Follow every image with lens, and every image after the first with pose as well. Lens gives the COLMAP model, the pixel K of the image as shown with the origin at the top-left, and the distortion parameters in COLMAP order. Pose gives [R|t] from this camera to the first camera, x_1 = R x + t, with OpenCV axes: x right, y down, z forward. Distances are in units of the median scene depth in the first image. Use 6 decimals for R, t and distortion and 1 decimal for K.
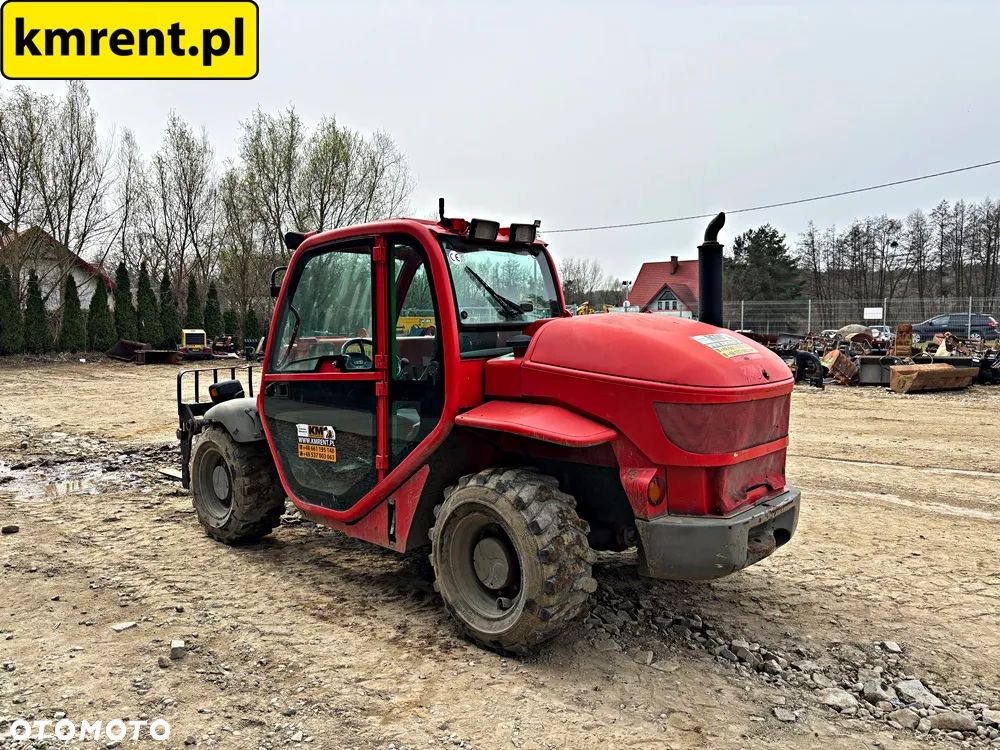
lens RADIAL K [[755.8, 0, 502.2], [0, 755.8, 379.2], [0, 0, 1]] dist [0.042056, -0.045880]
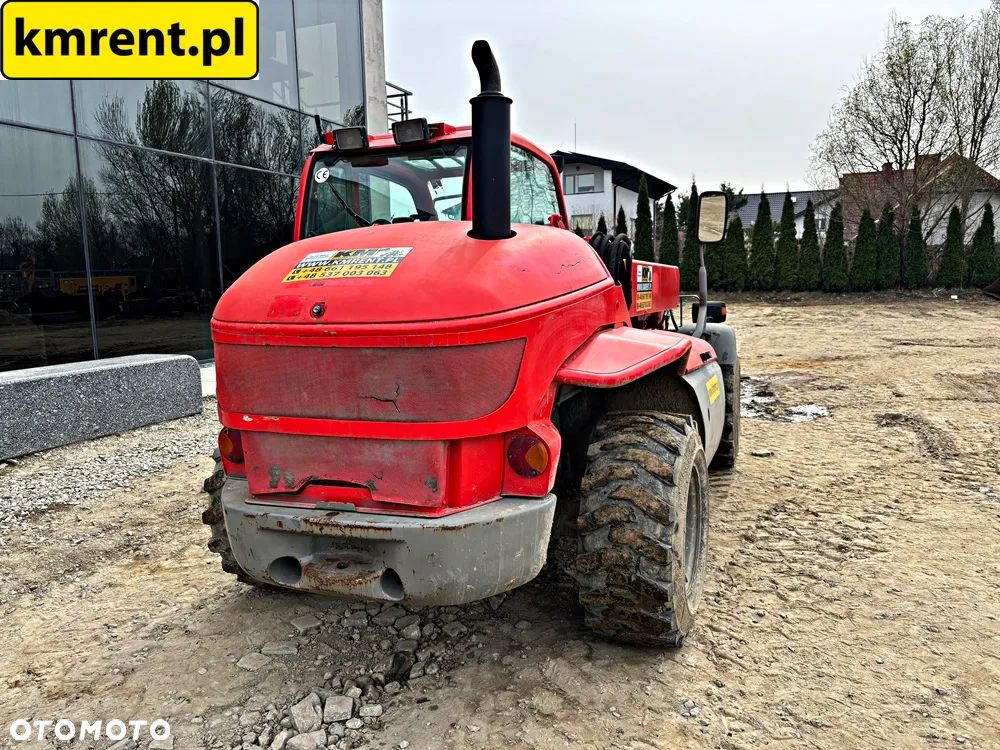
lens RADIAL K [[755.8, 0, 499.2], [0, 755.8, 375.2], [0, 0, 1]] dist [0.042056, -0.045880]
pose [[0.374837, 0.121129, -0.919143, 0.765221], [-0.050756, 0.992622, 0.110114, -0.022987], [0.925700, 0.005377, 0.378220, 0.694429]]
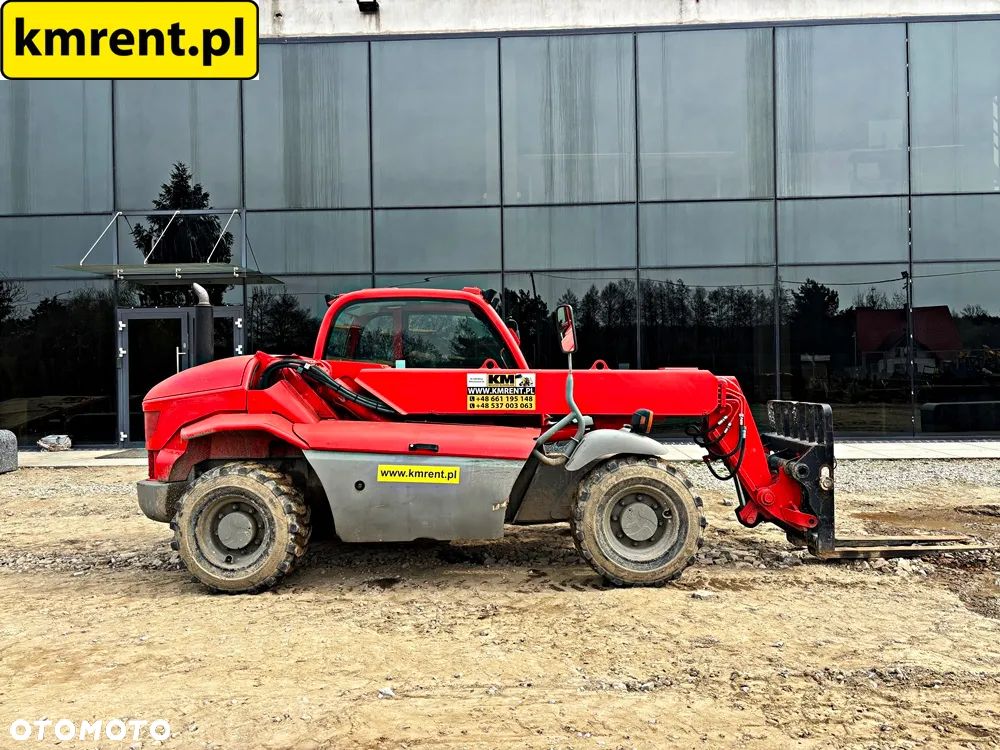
lens RADIAL K [[755.8, 0, 504.1], [0, 755.8, 369.5], [0, 0, 1]] dist [0.042056, -0.045880]
pose [[-0.753917, 0.019805, -0.656671, 0.680548], [-0.026446, 0.997820, 0.060457, -0.141933], [0.656437, 0.062946, -0.751750, 2.117405]]
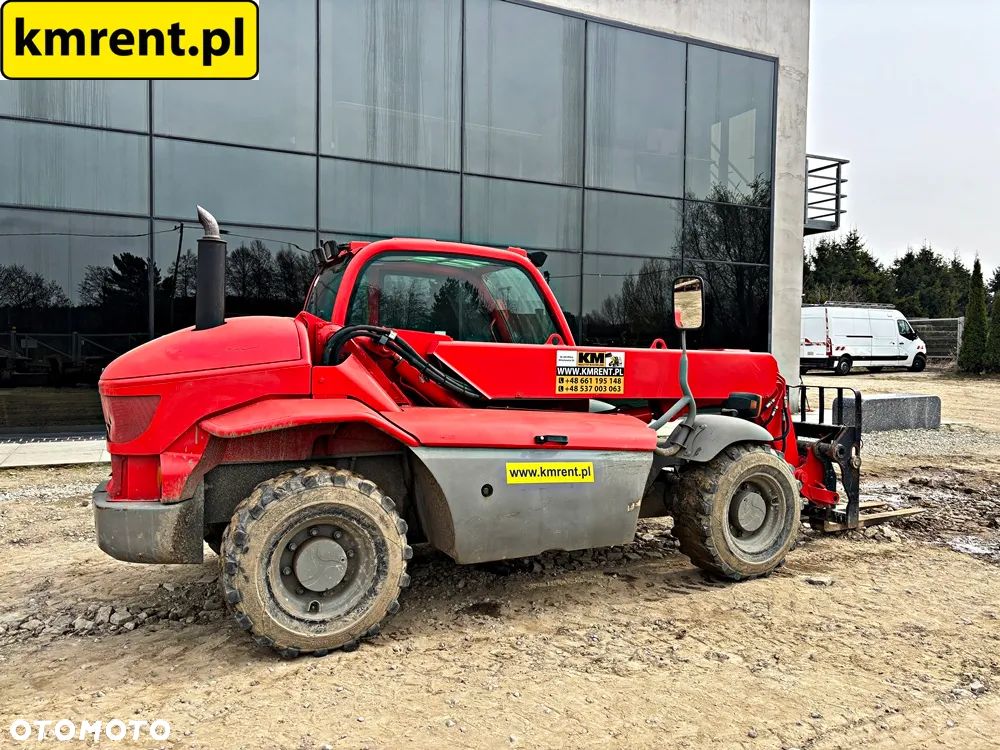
lens RADIAL K [[755.8, 0, 497.1], [0, 755.8, 372.3], [0, 0, 1]] dist [0.042056, -0.045880]
pose [[-0.364364, 0.033651, -0.930648, 0.901112], [-0.077358, 0.994799, 0.066258, -0.094045], [0.928038, 0.096135, -0.359866, 1.486191]]
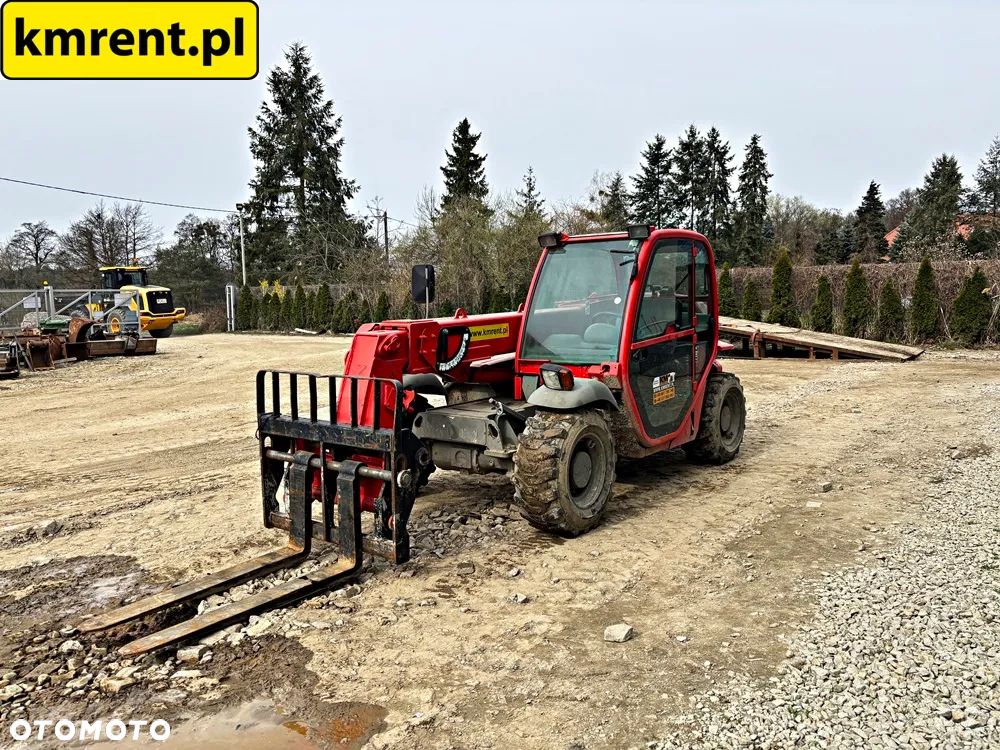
lens RADIAL K [[755.8, 0, 496.6], [0, 755.8, 378.3], [0, 0, 1]] dist [0.042056, -0.045880]
pose [[-0.099761, -0.096220, 0.990348, -1.475146], [0.097951, 0.989529, 0.106007, -0.099095], [-0.990178, 0.107581, -0.089292, 1.362342]]
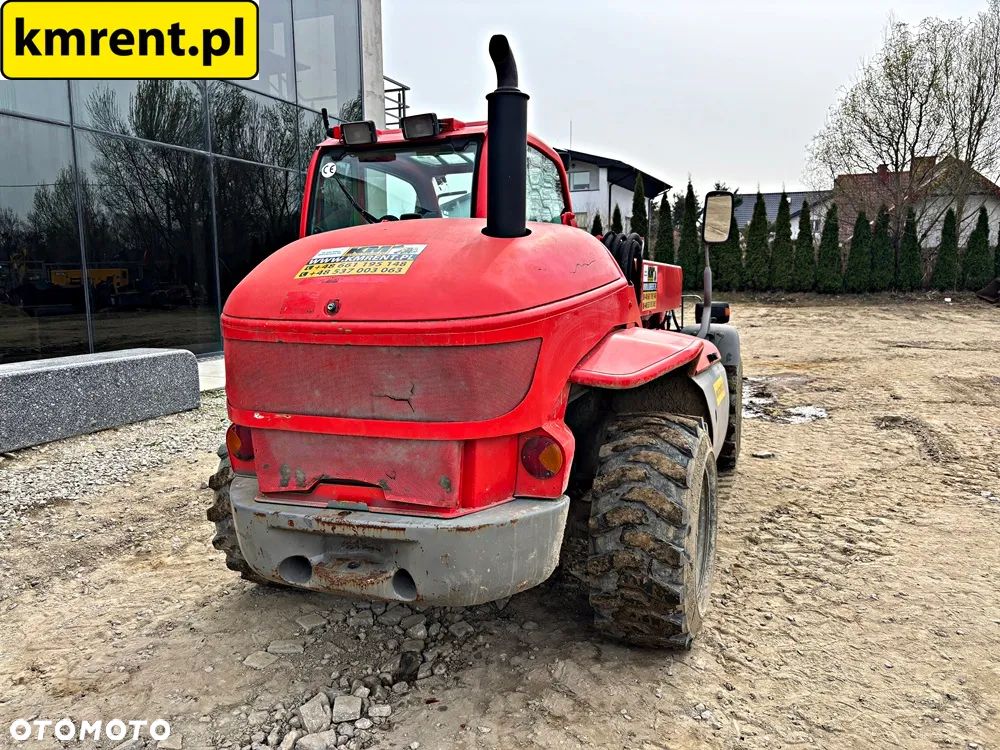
lens RADIAL K [[755.8, 0, 496.1], [0, 755.8, 381.1], [0, 0, 1]] dist [0.042056, -0.045880]
pose [[0.379782, 0.135817, -0.915052, 0.754229], [-0.062698, 0.990668, 0.121018, -0.023207], [0.922949, 0.011411, 0.384753, 0.682141]]
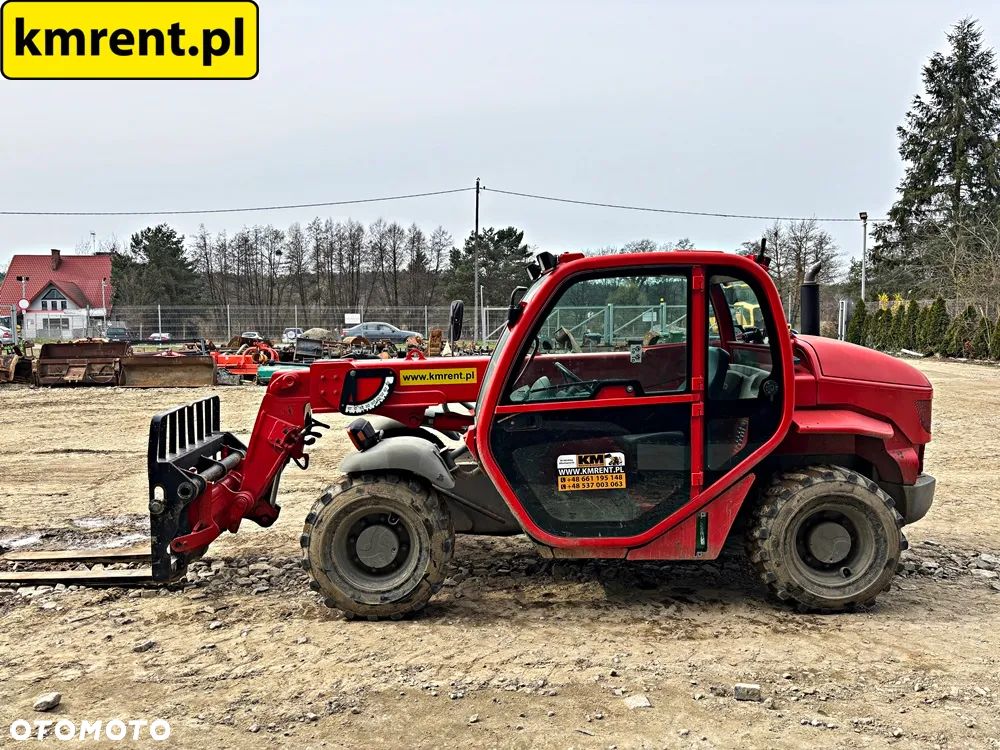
lens RADIAL K [[755.8, 0, 497.5], [0, 755.8, 372.1], [0, 0, 1]] dist [0.042056, -0.045880]
pose [[0.708347, -0.047749, 0.704248, -0.969563], [0.055321, 0.998396, 0.012050, -0.059338], [-0.703693, 0.030424, 0.709852, 0.386973]]
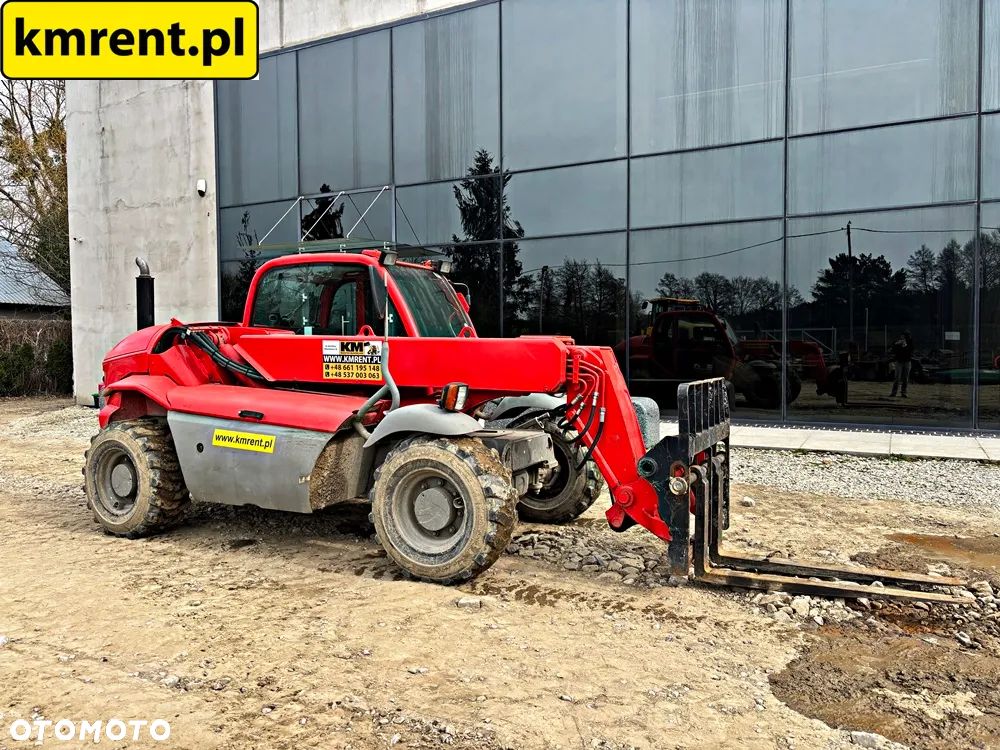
lens RADIAL K [[755.8, 0, 496.5], [0, 755.8, 370.6], [0, 0, 1]] dist [0.042056, -0.045880]
pose [[-0.963266, 0.026018, -0.267287, 0.010670], [-0.003640, 0.993940, 0.109867, -0.143829], [0.268526, 0.106804, -0.957333, 2.357141]]
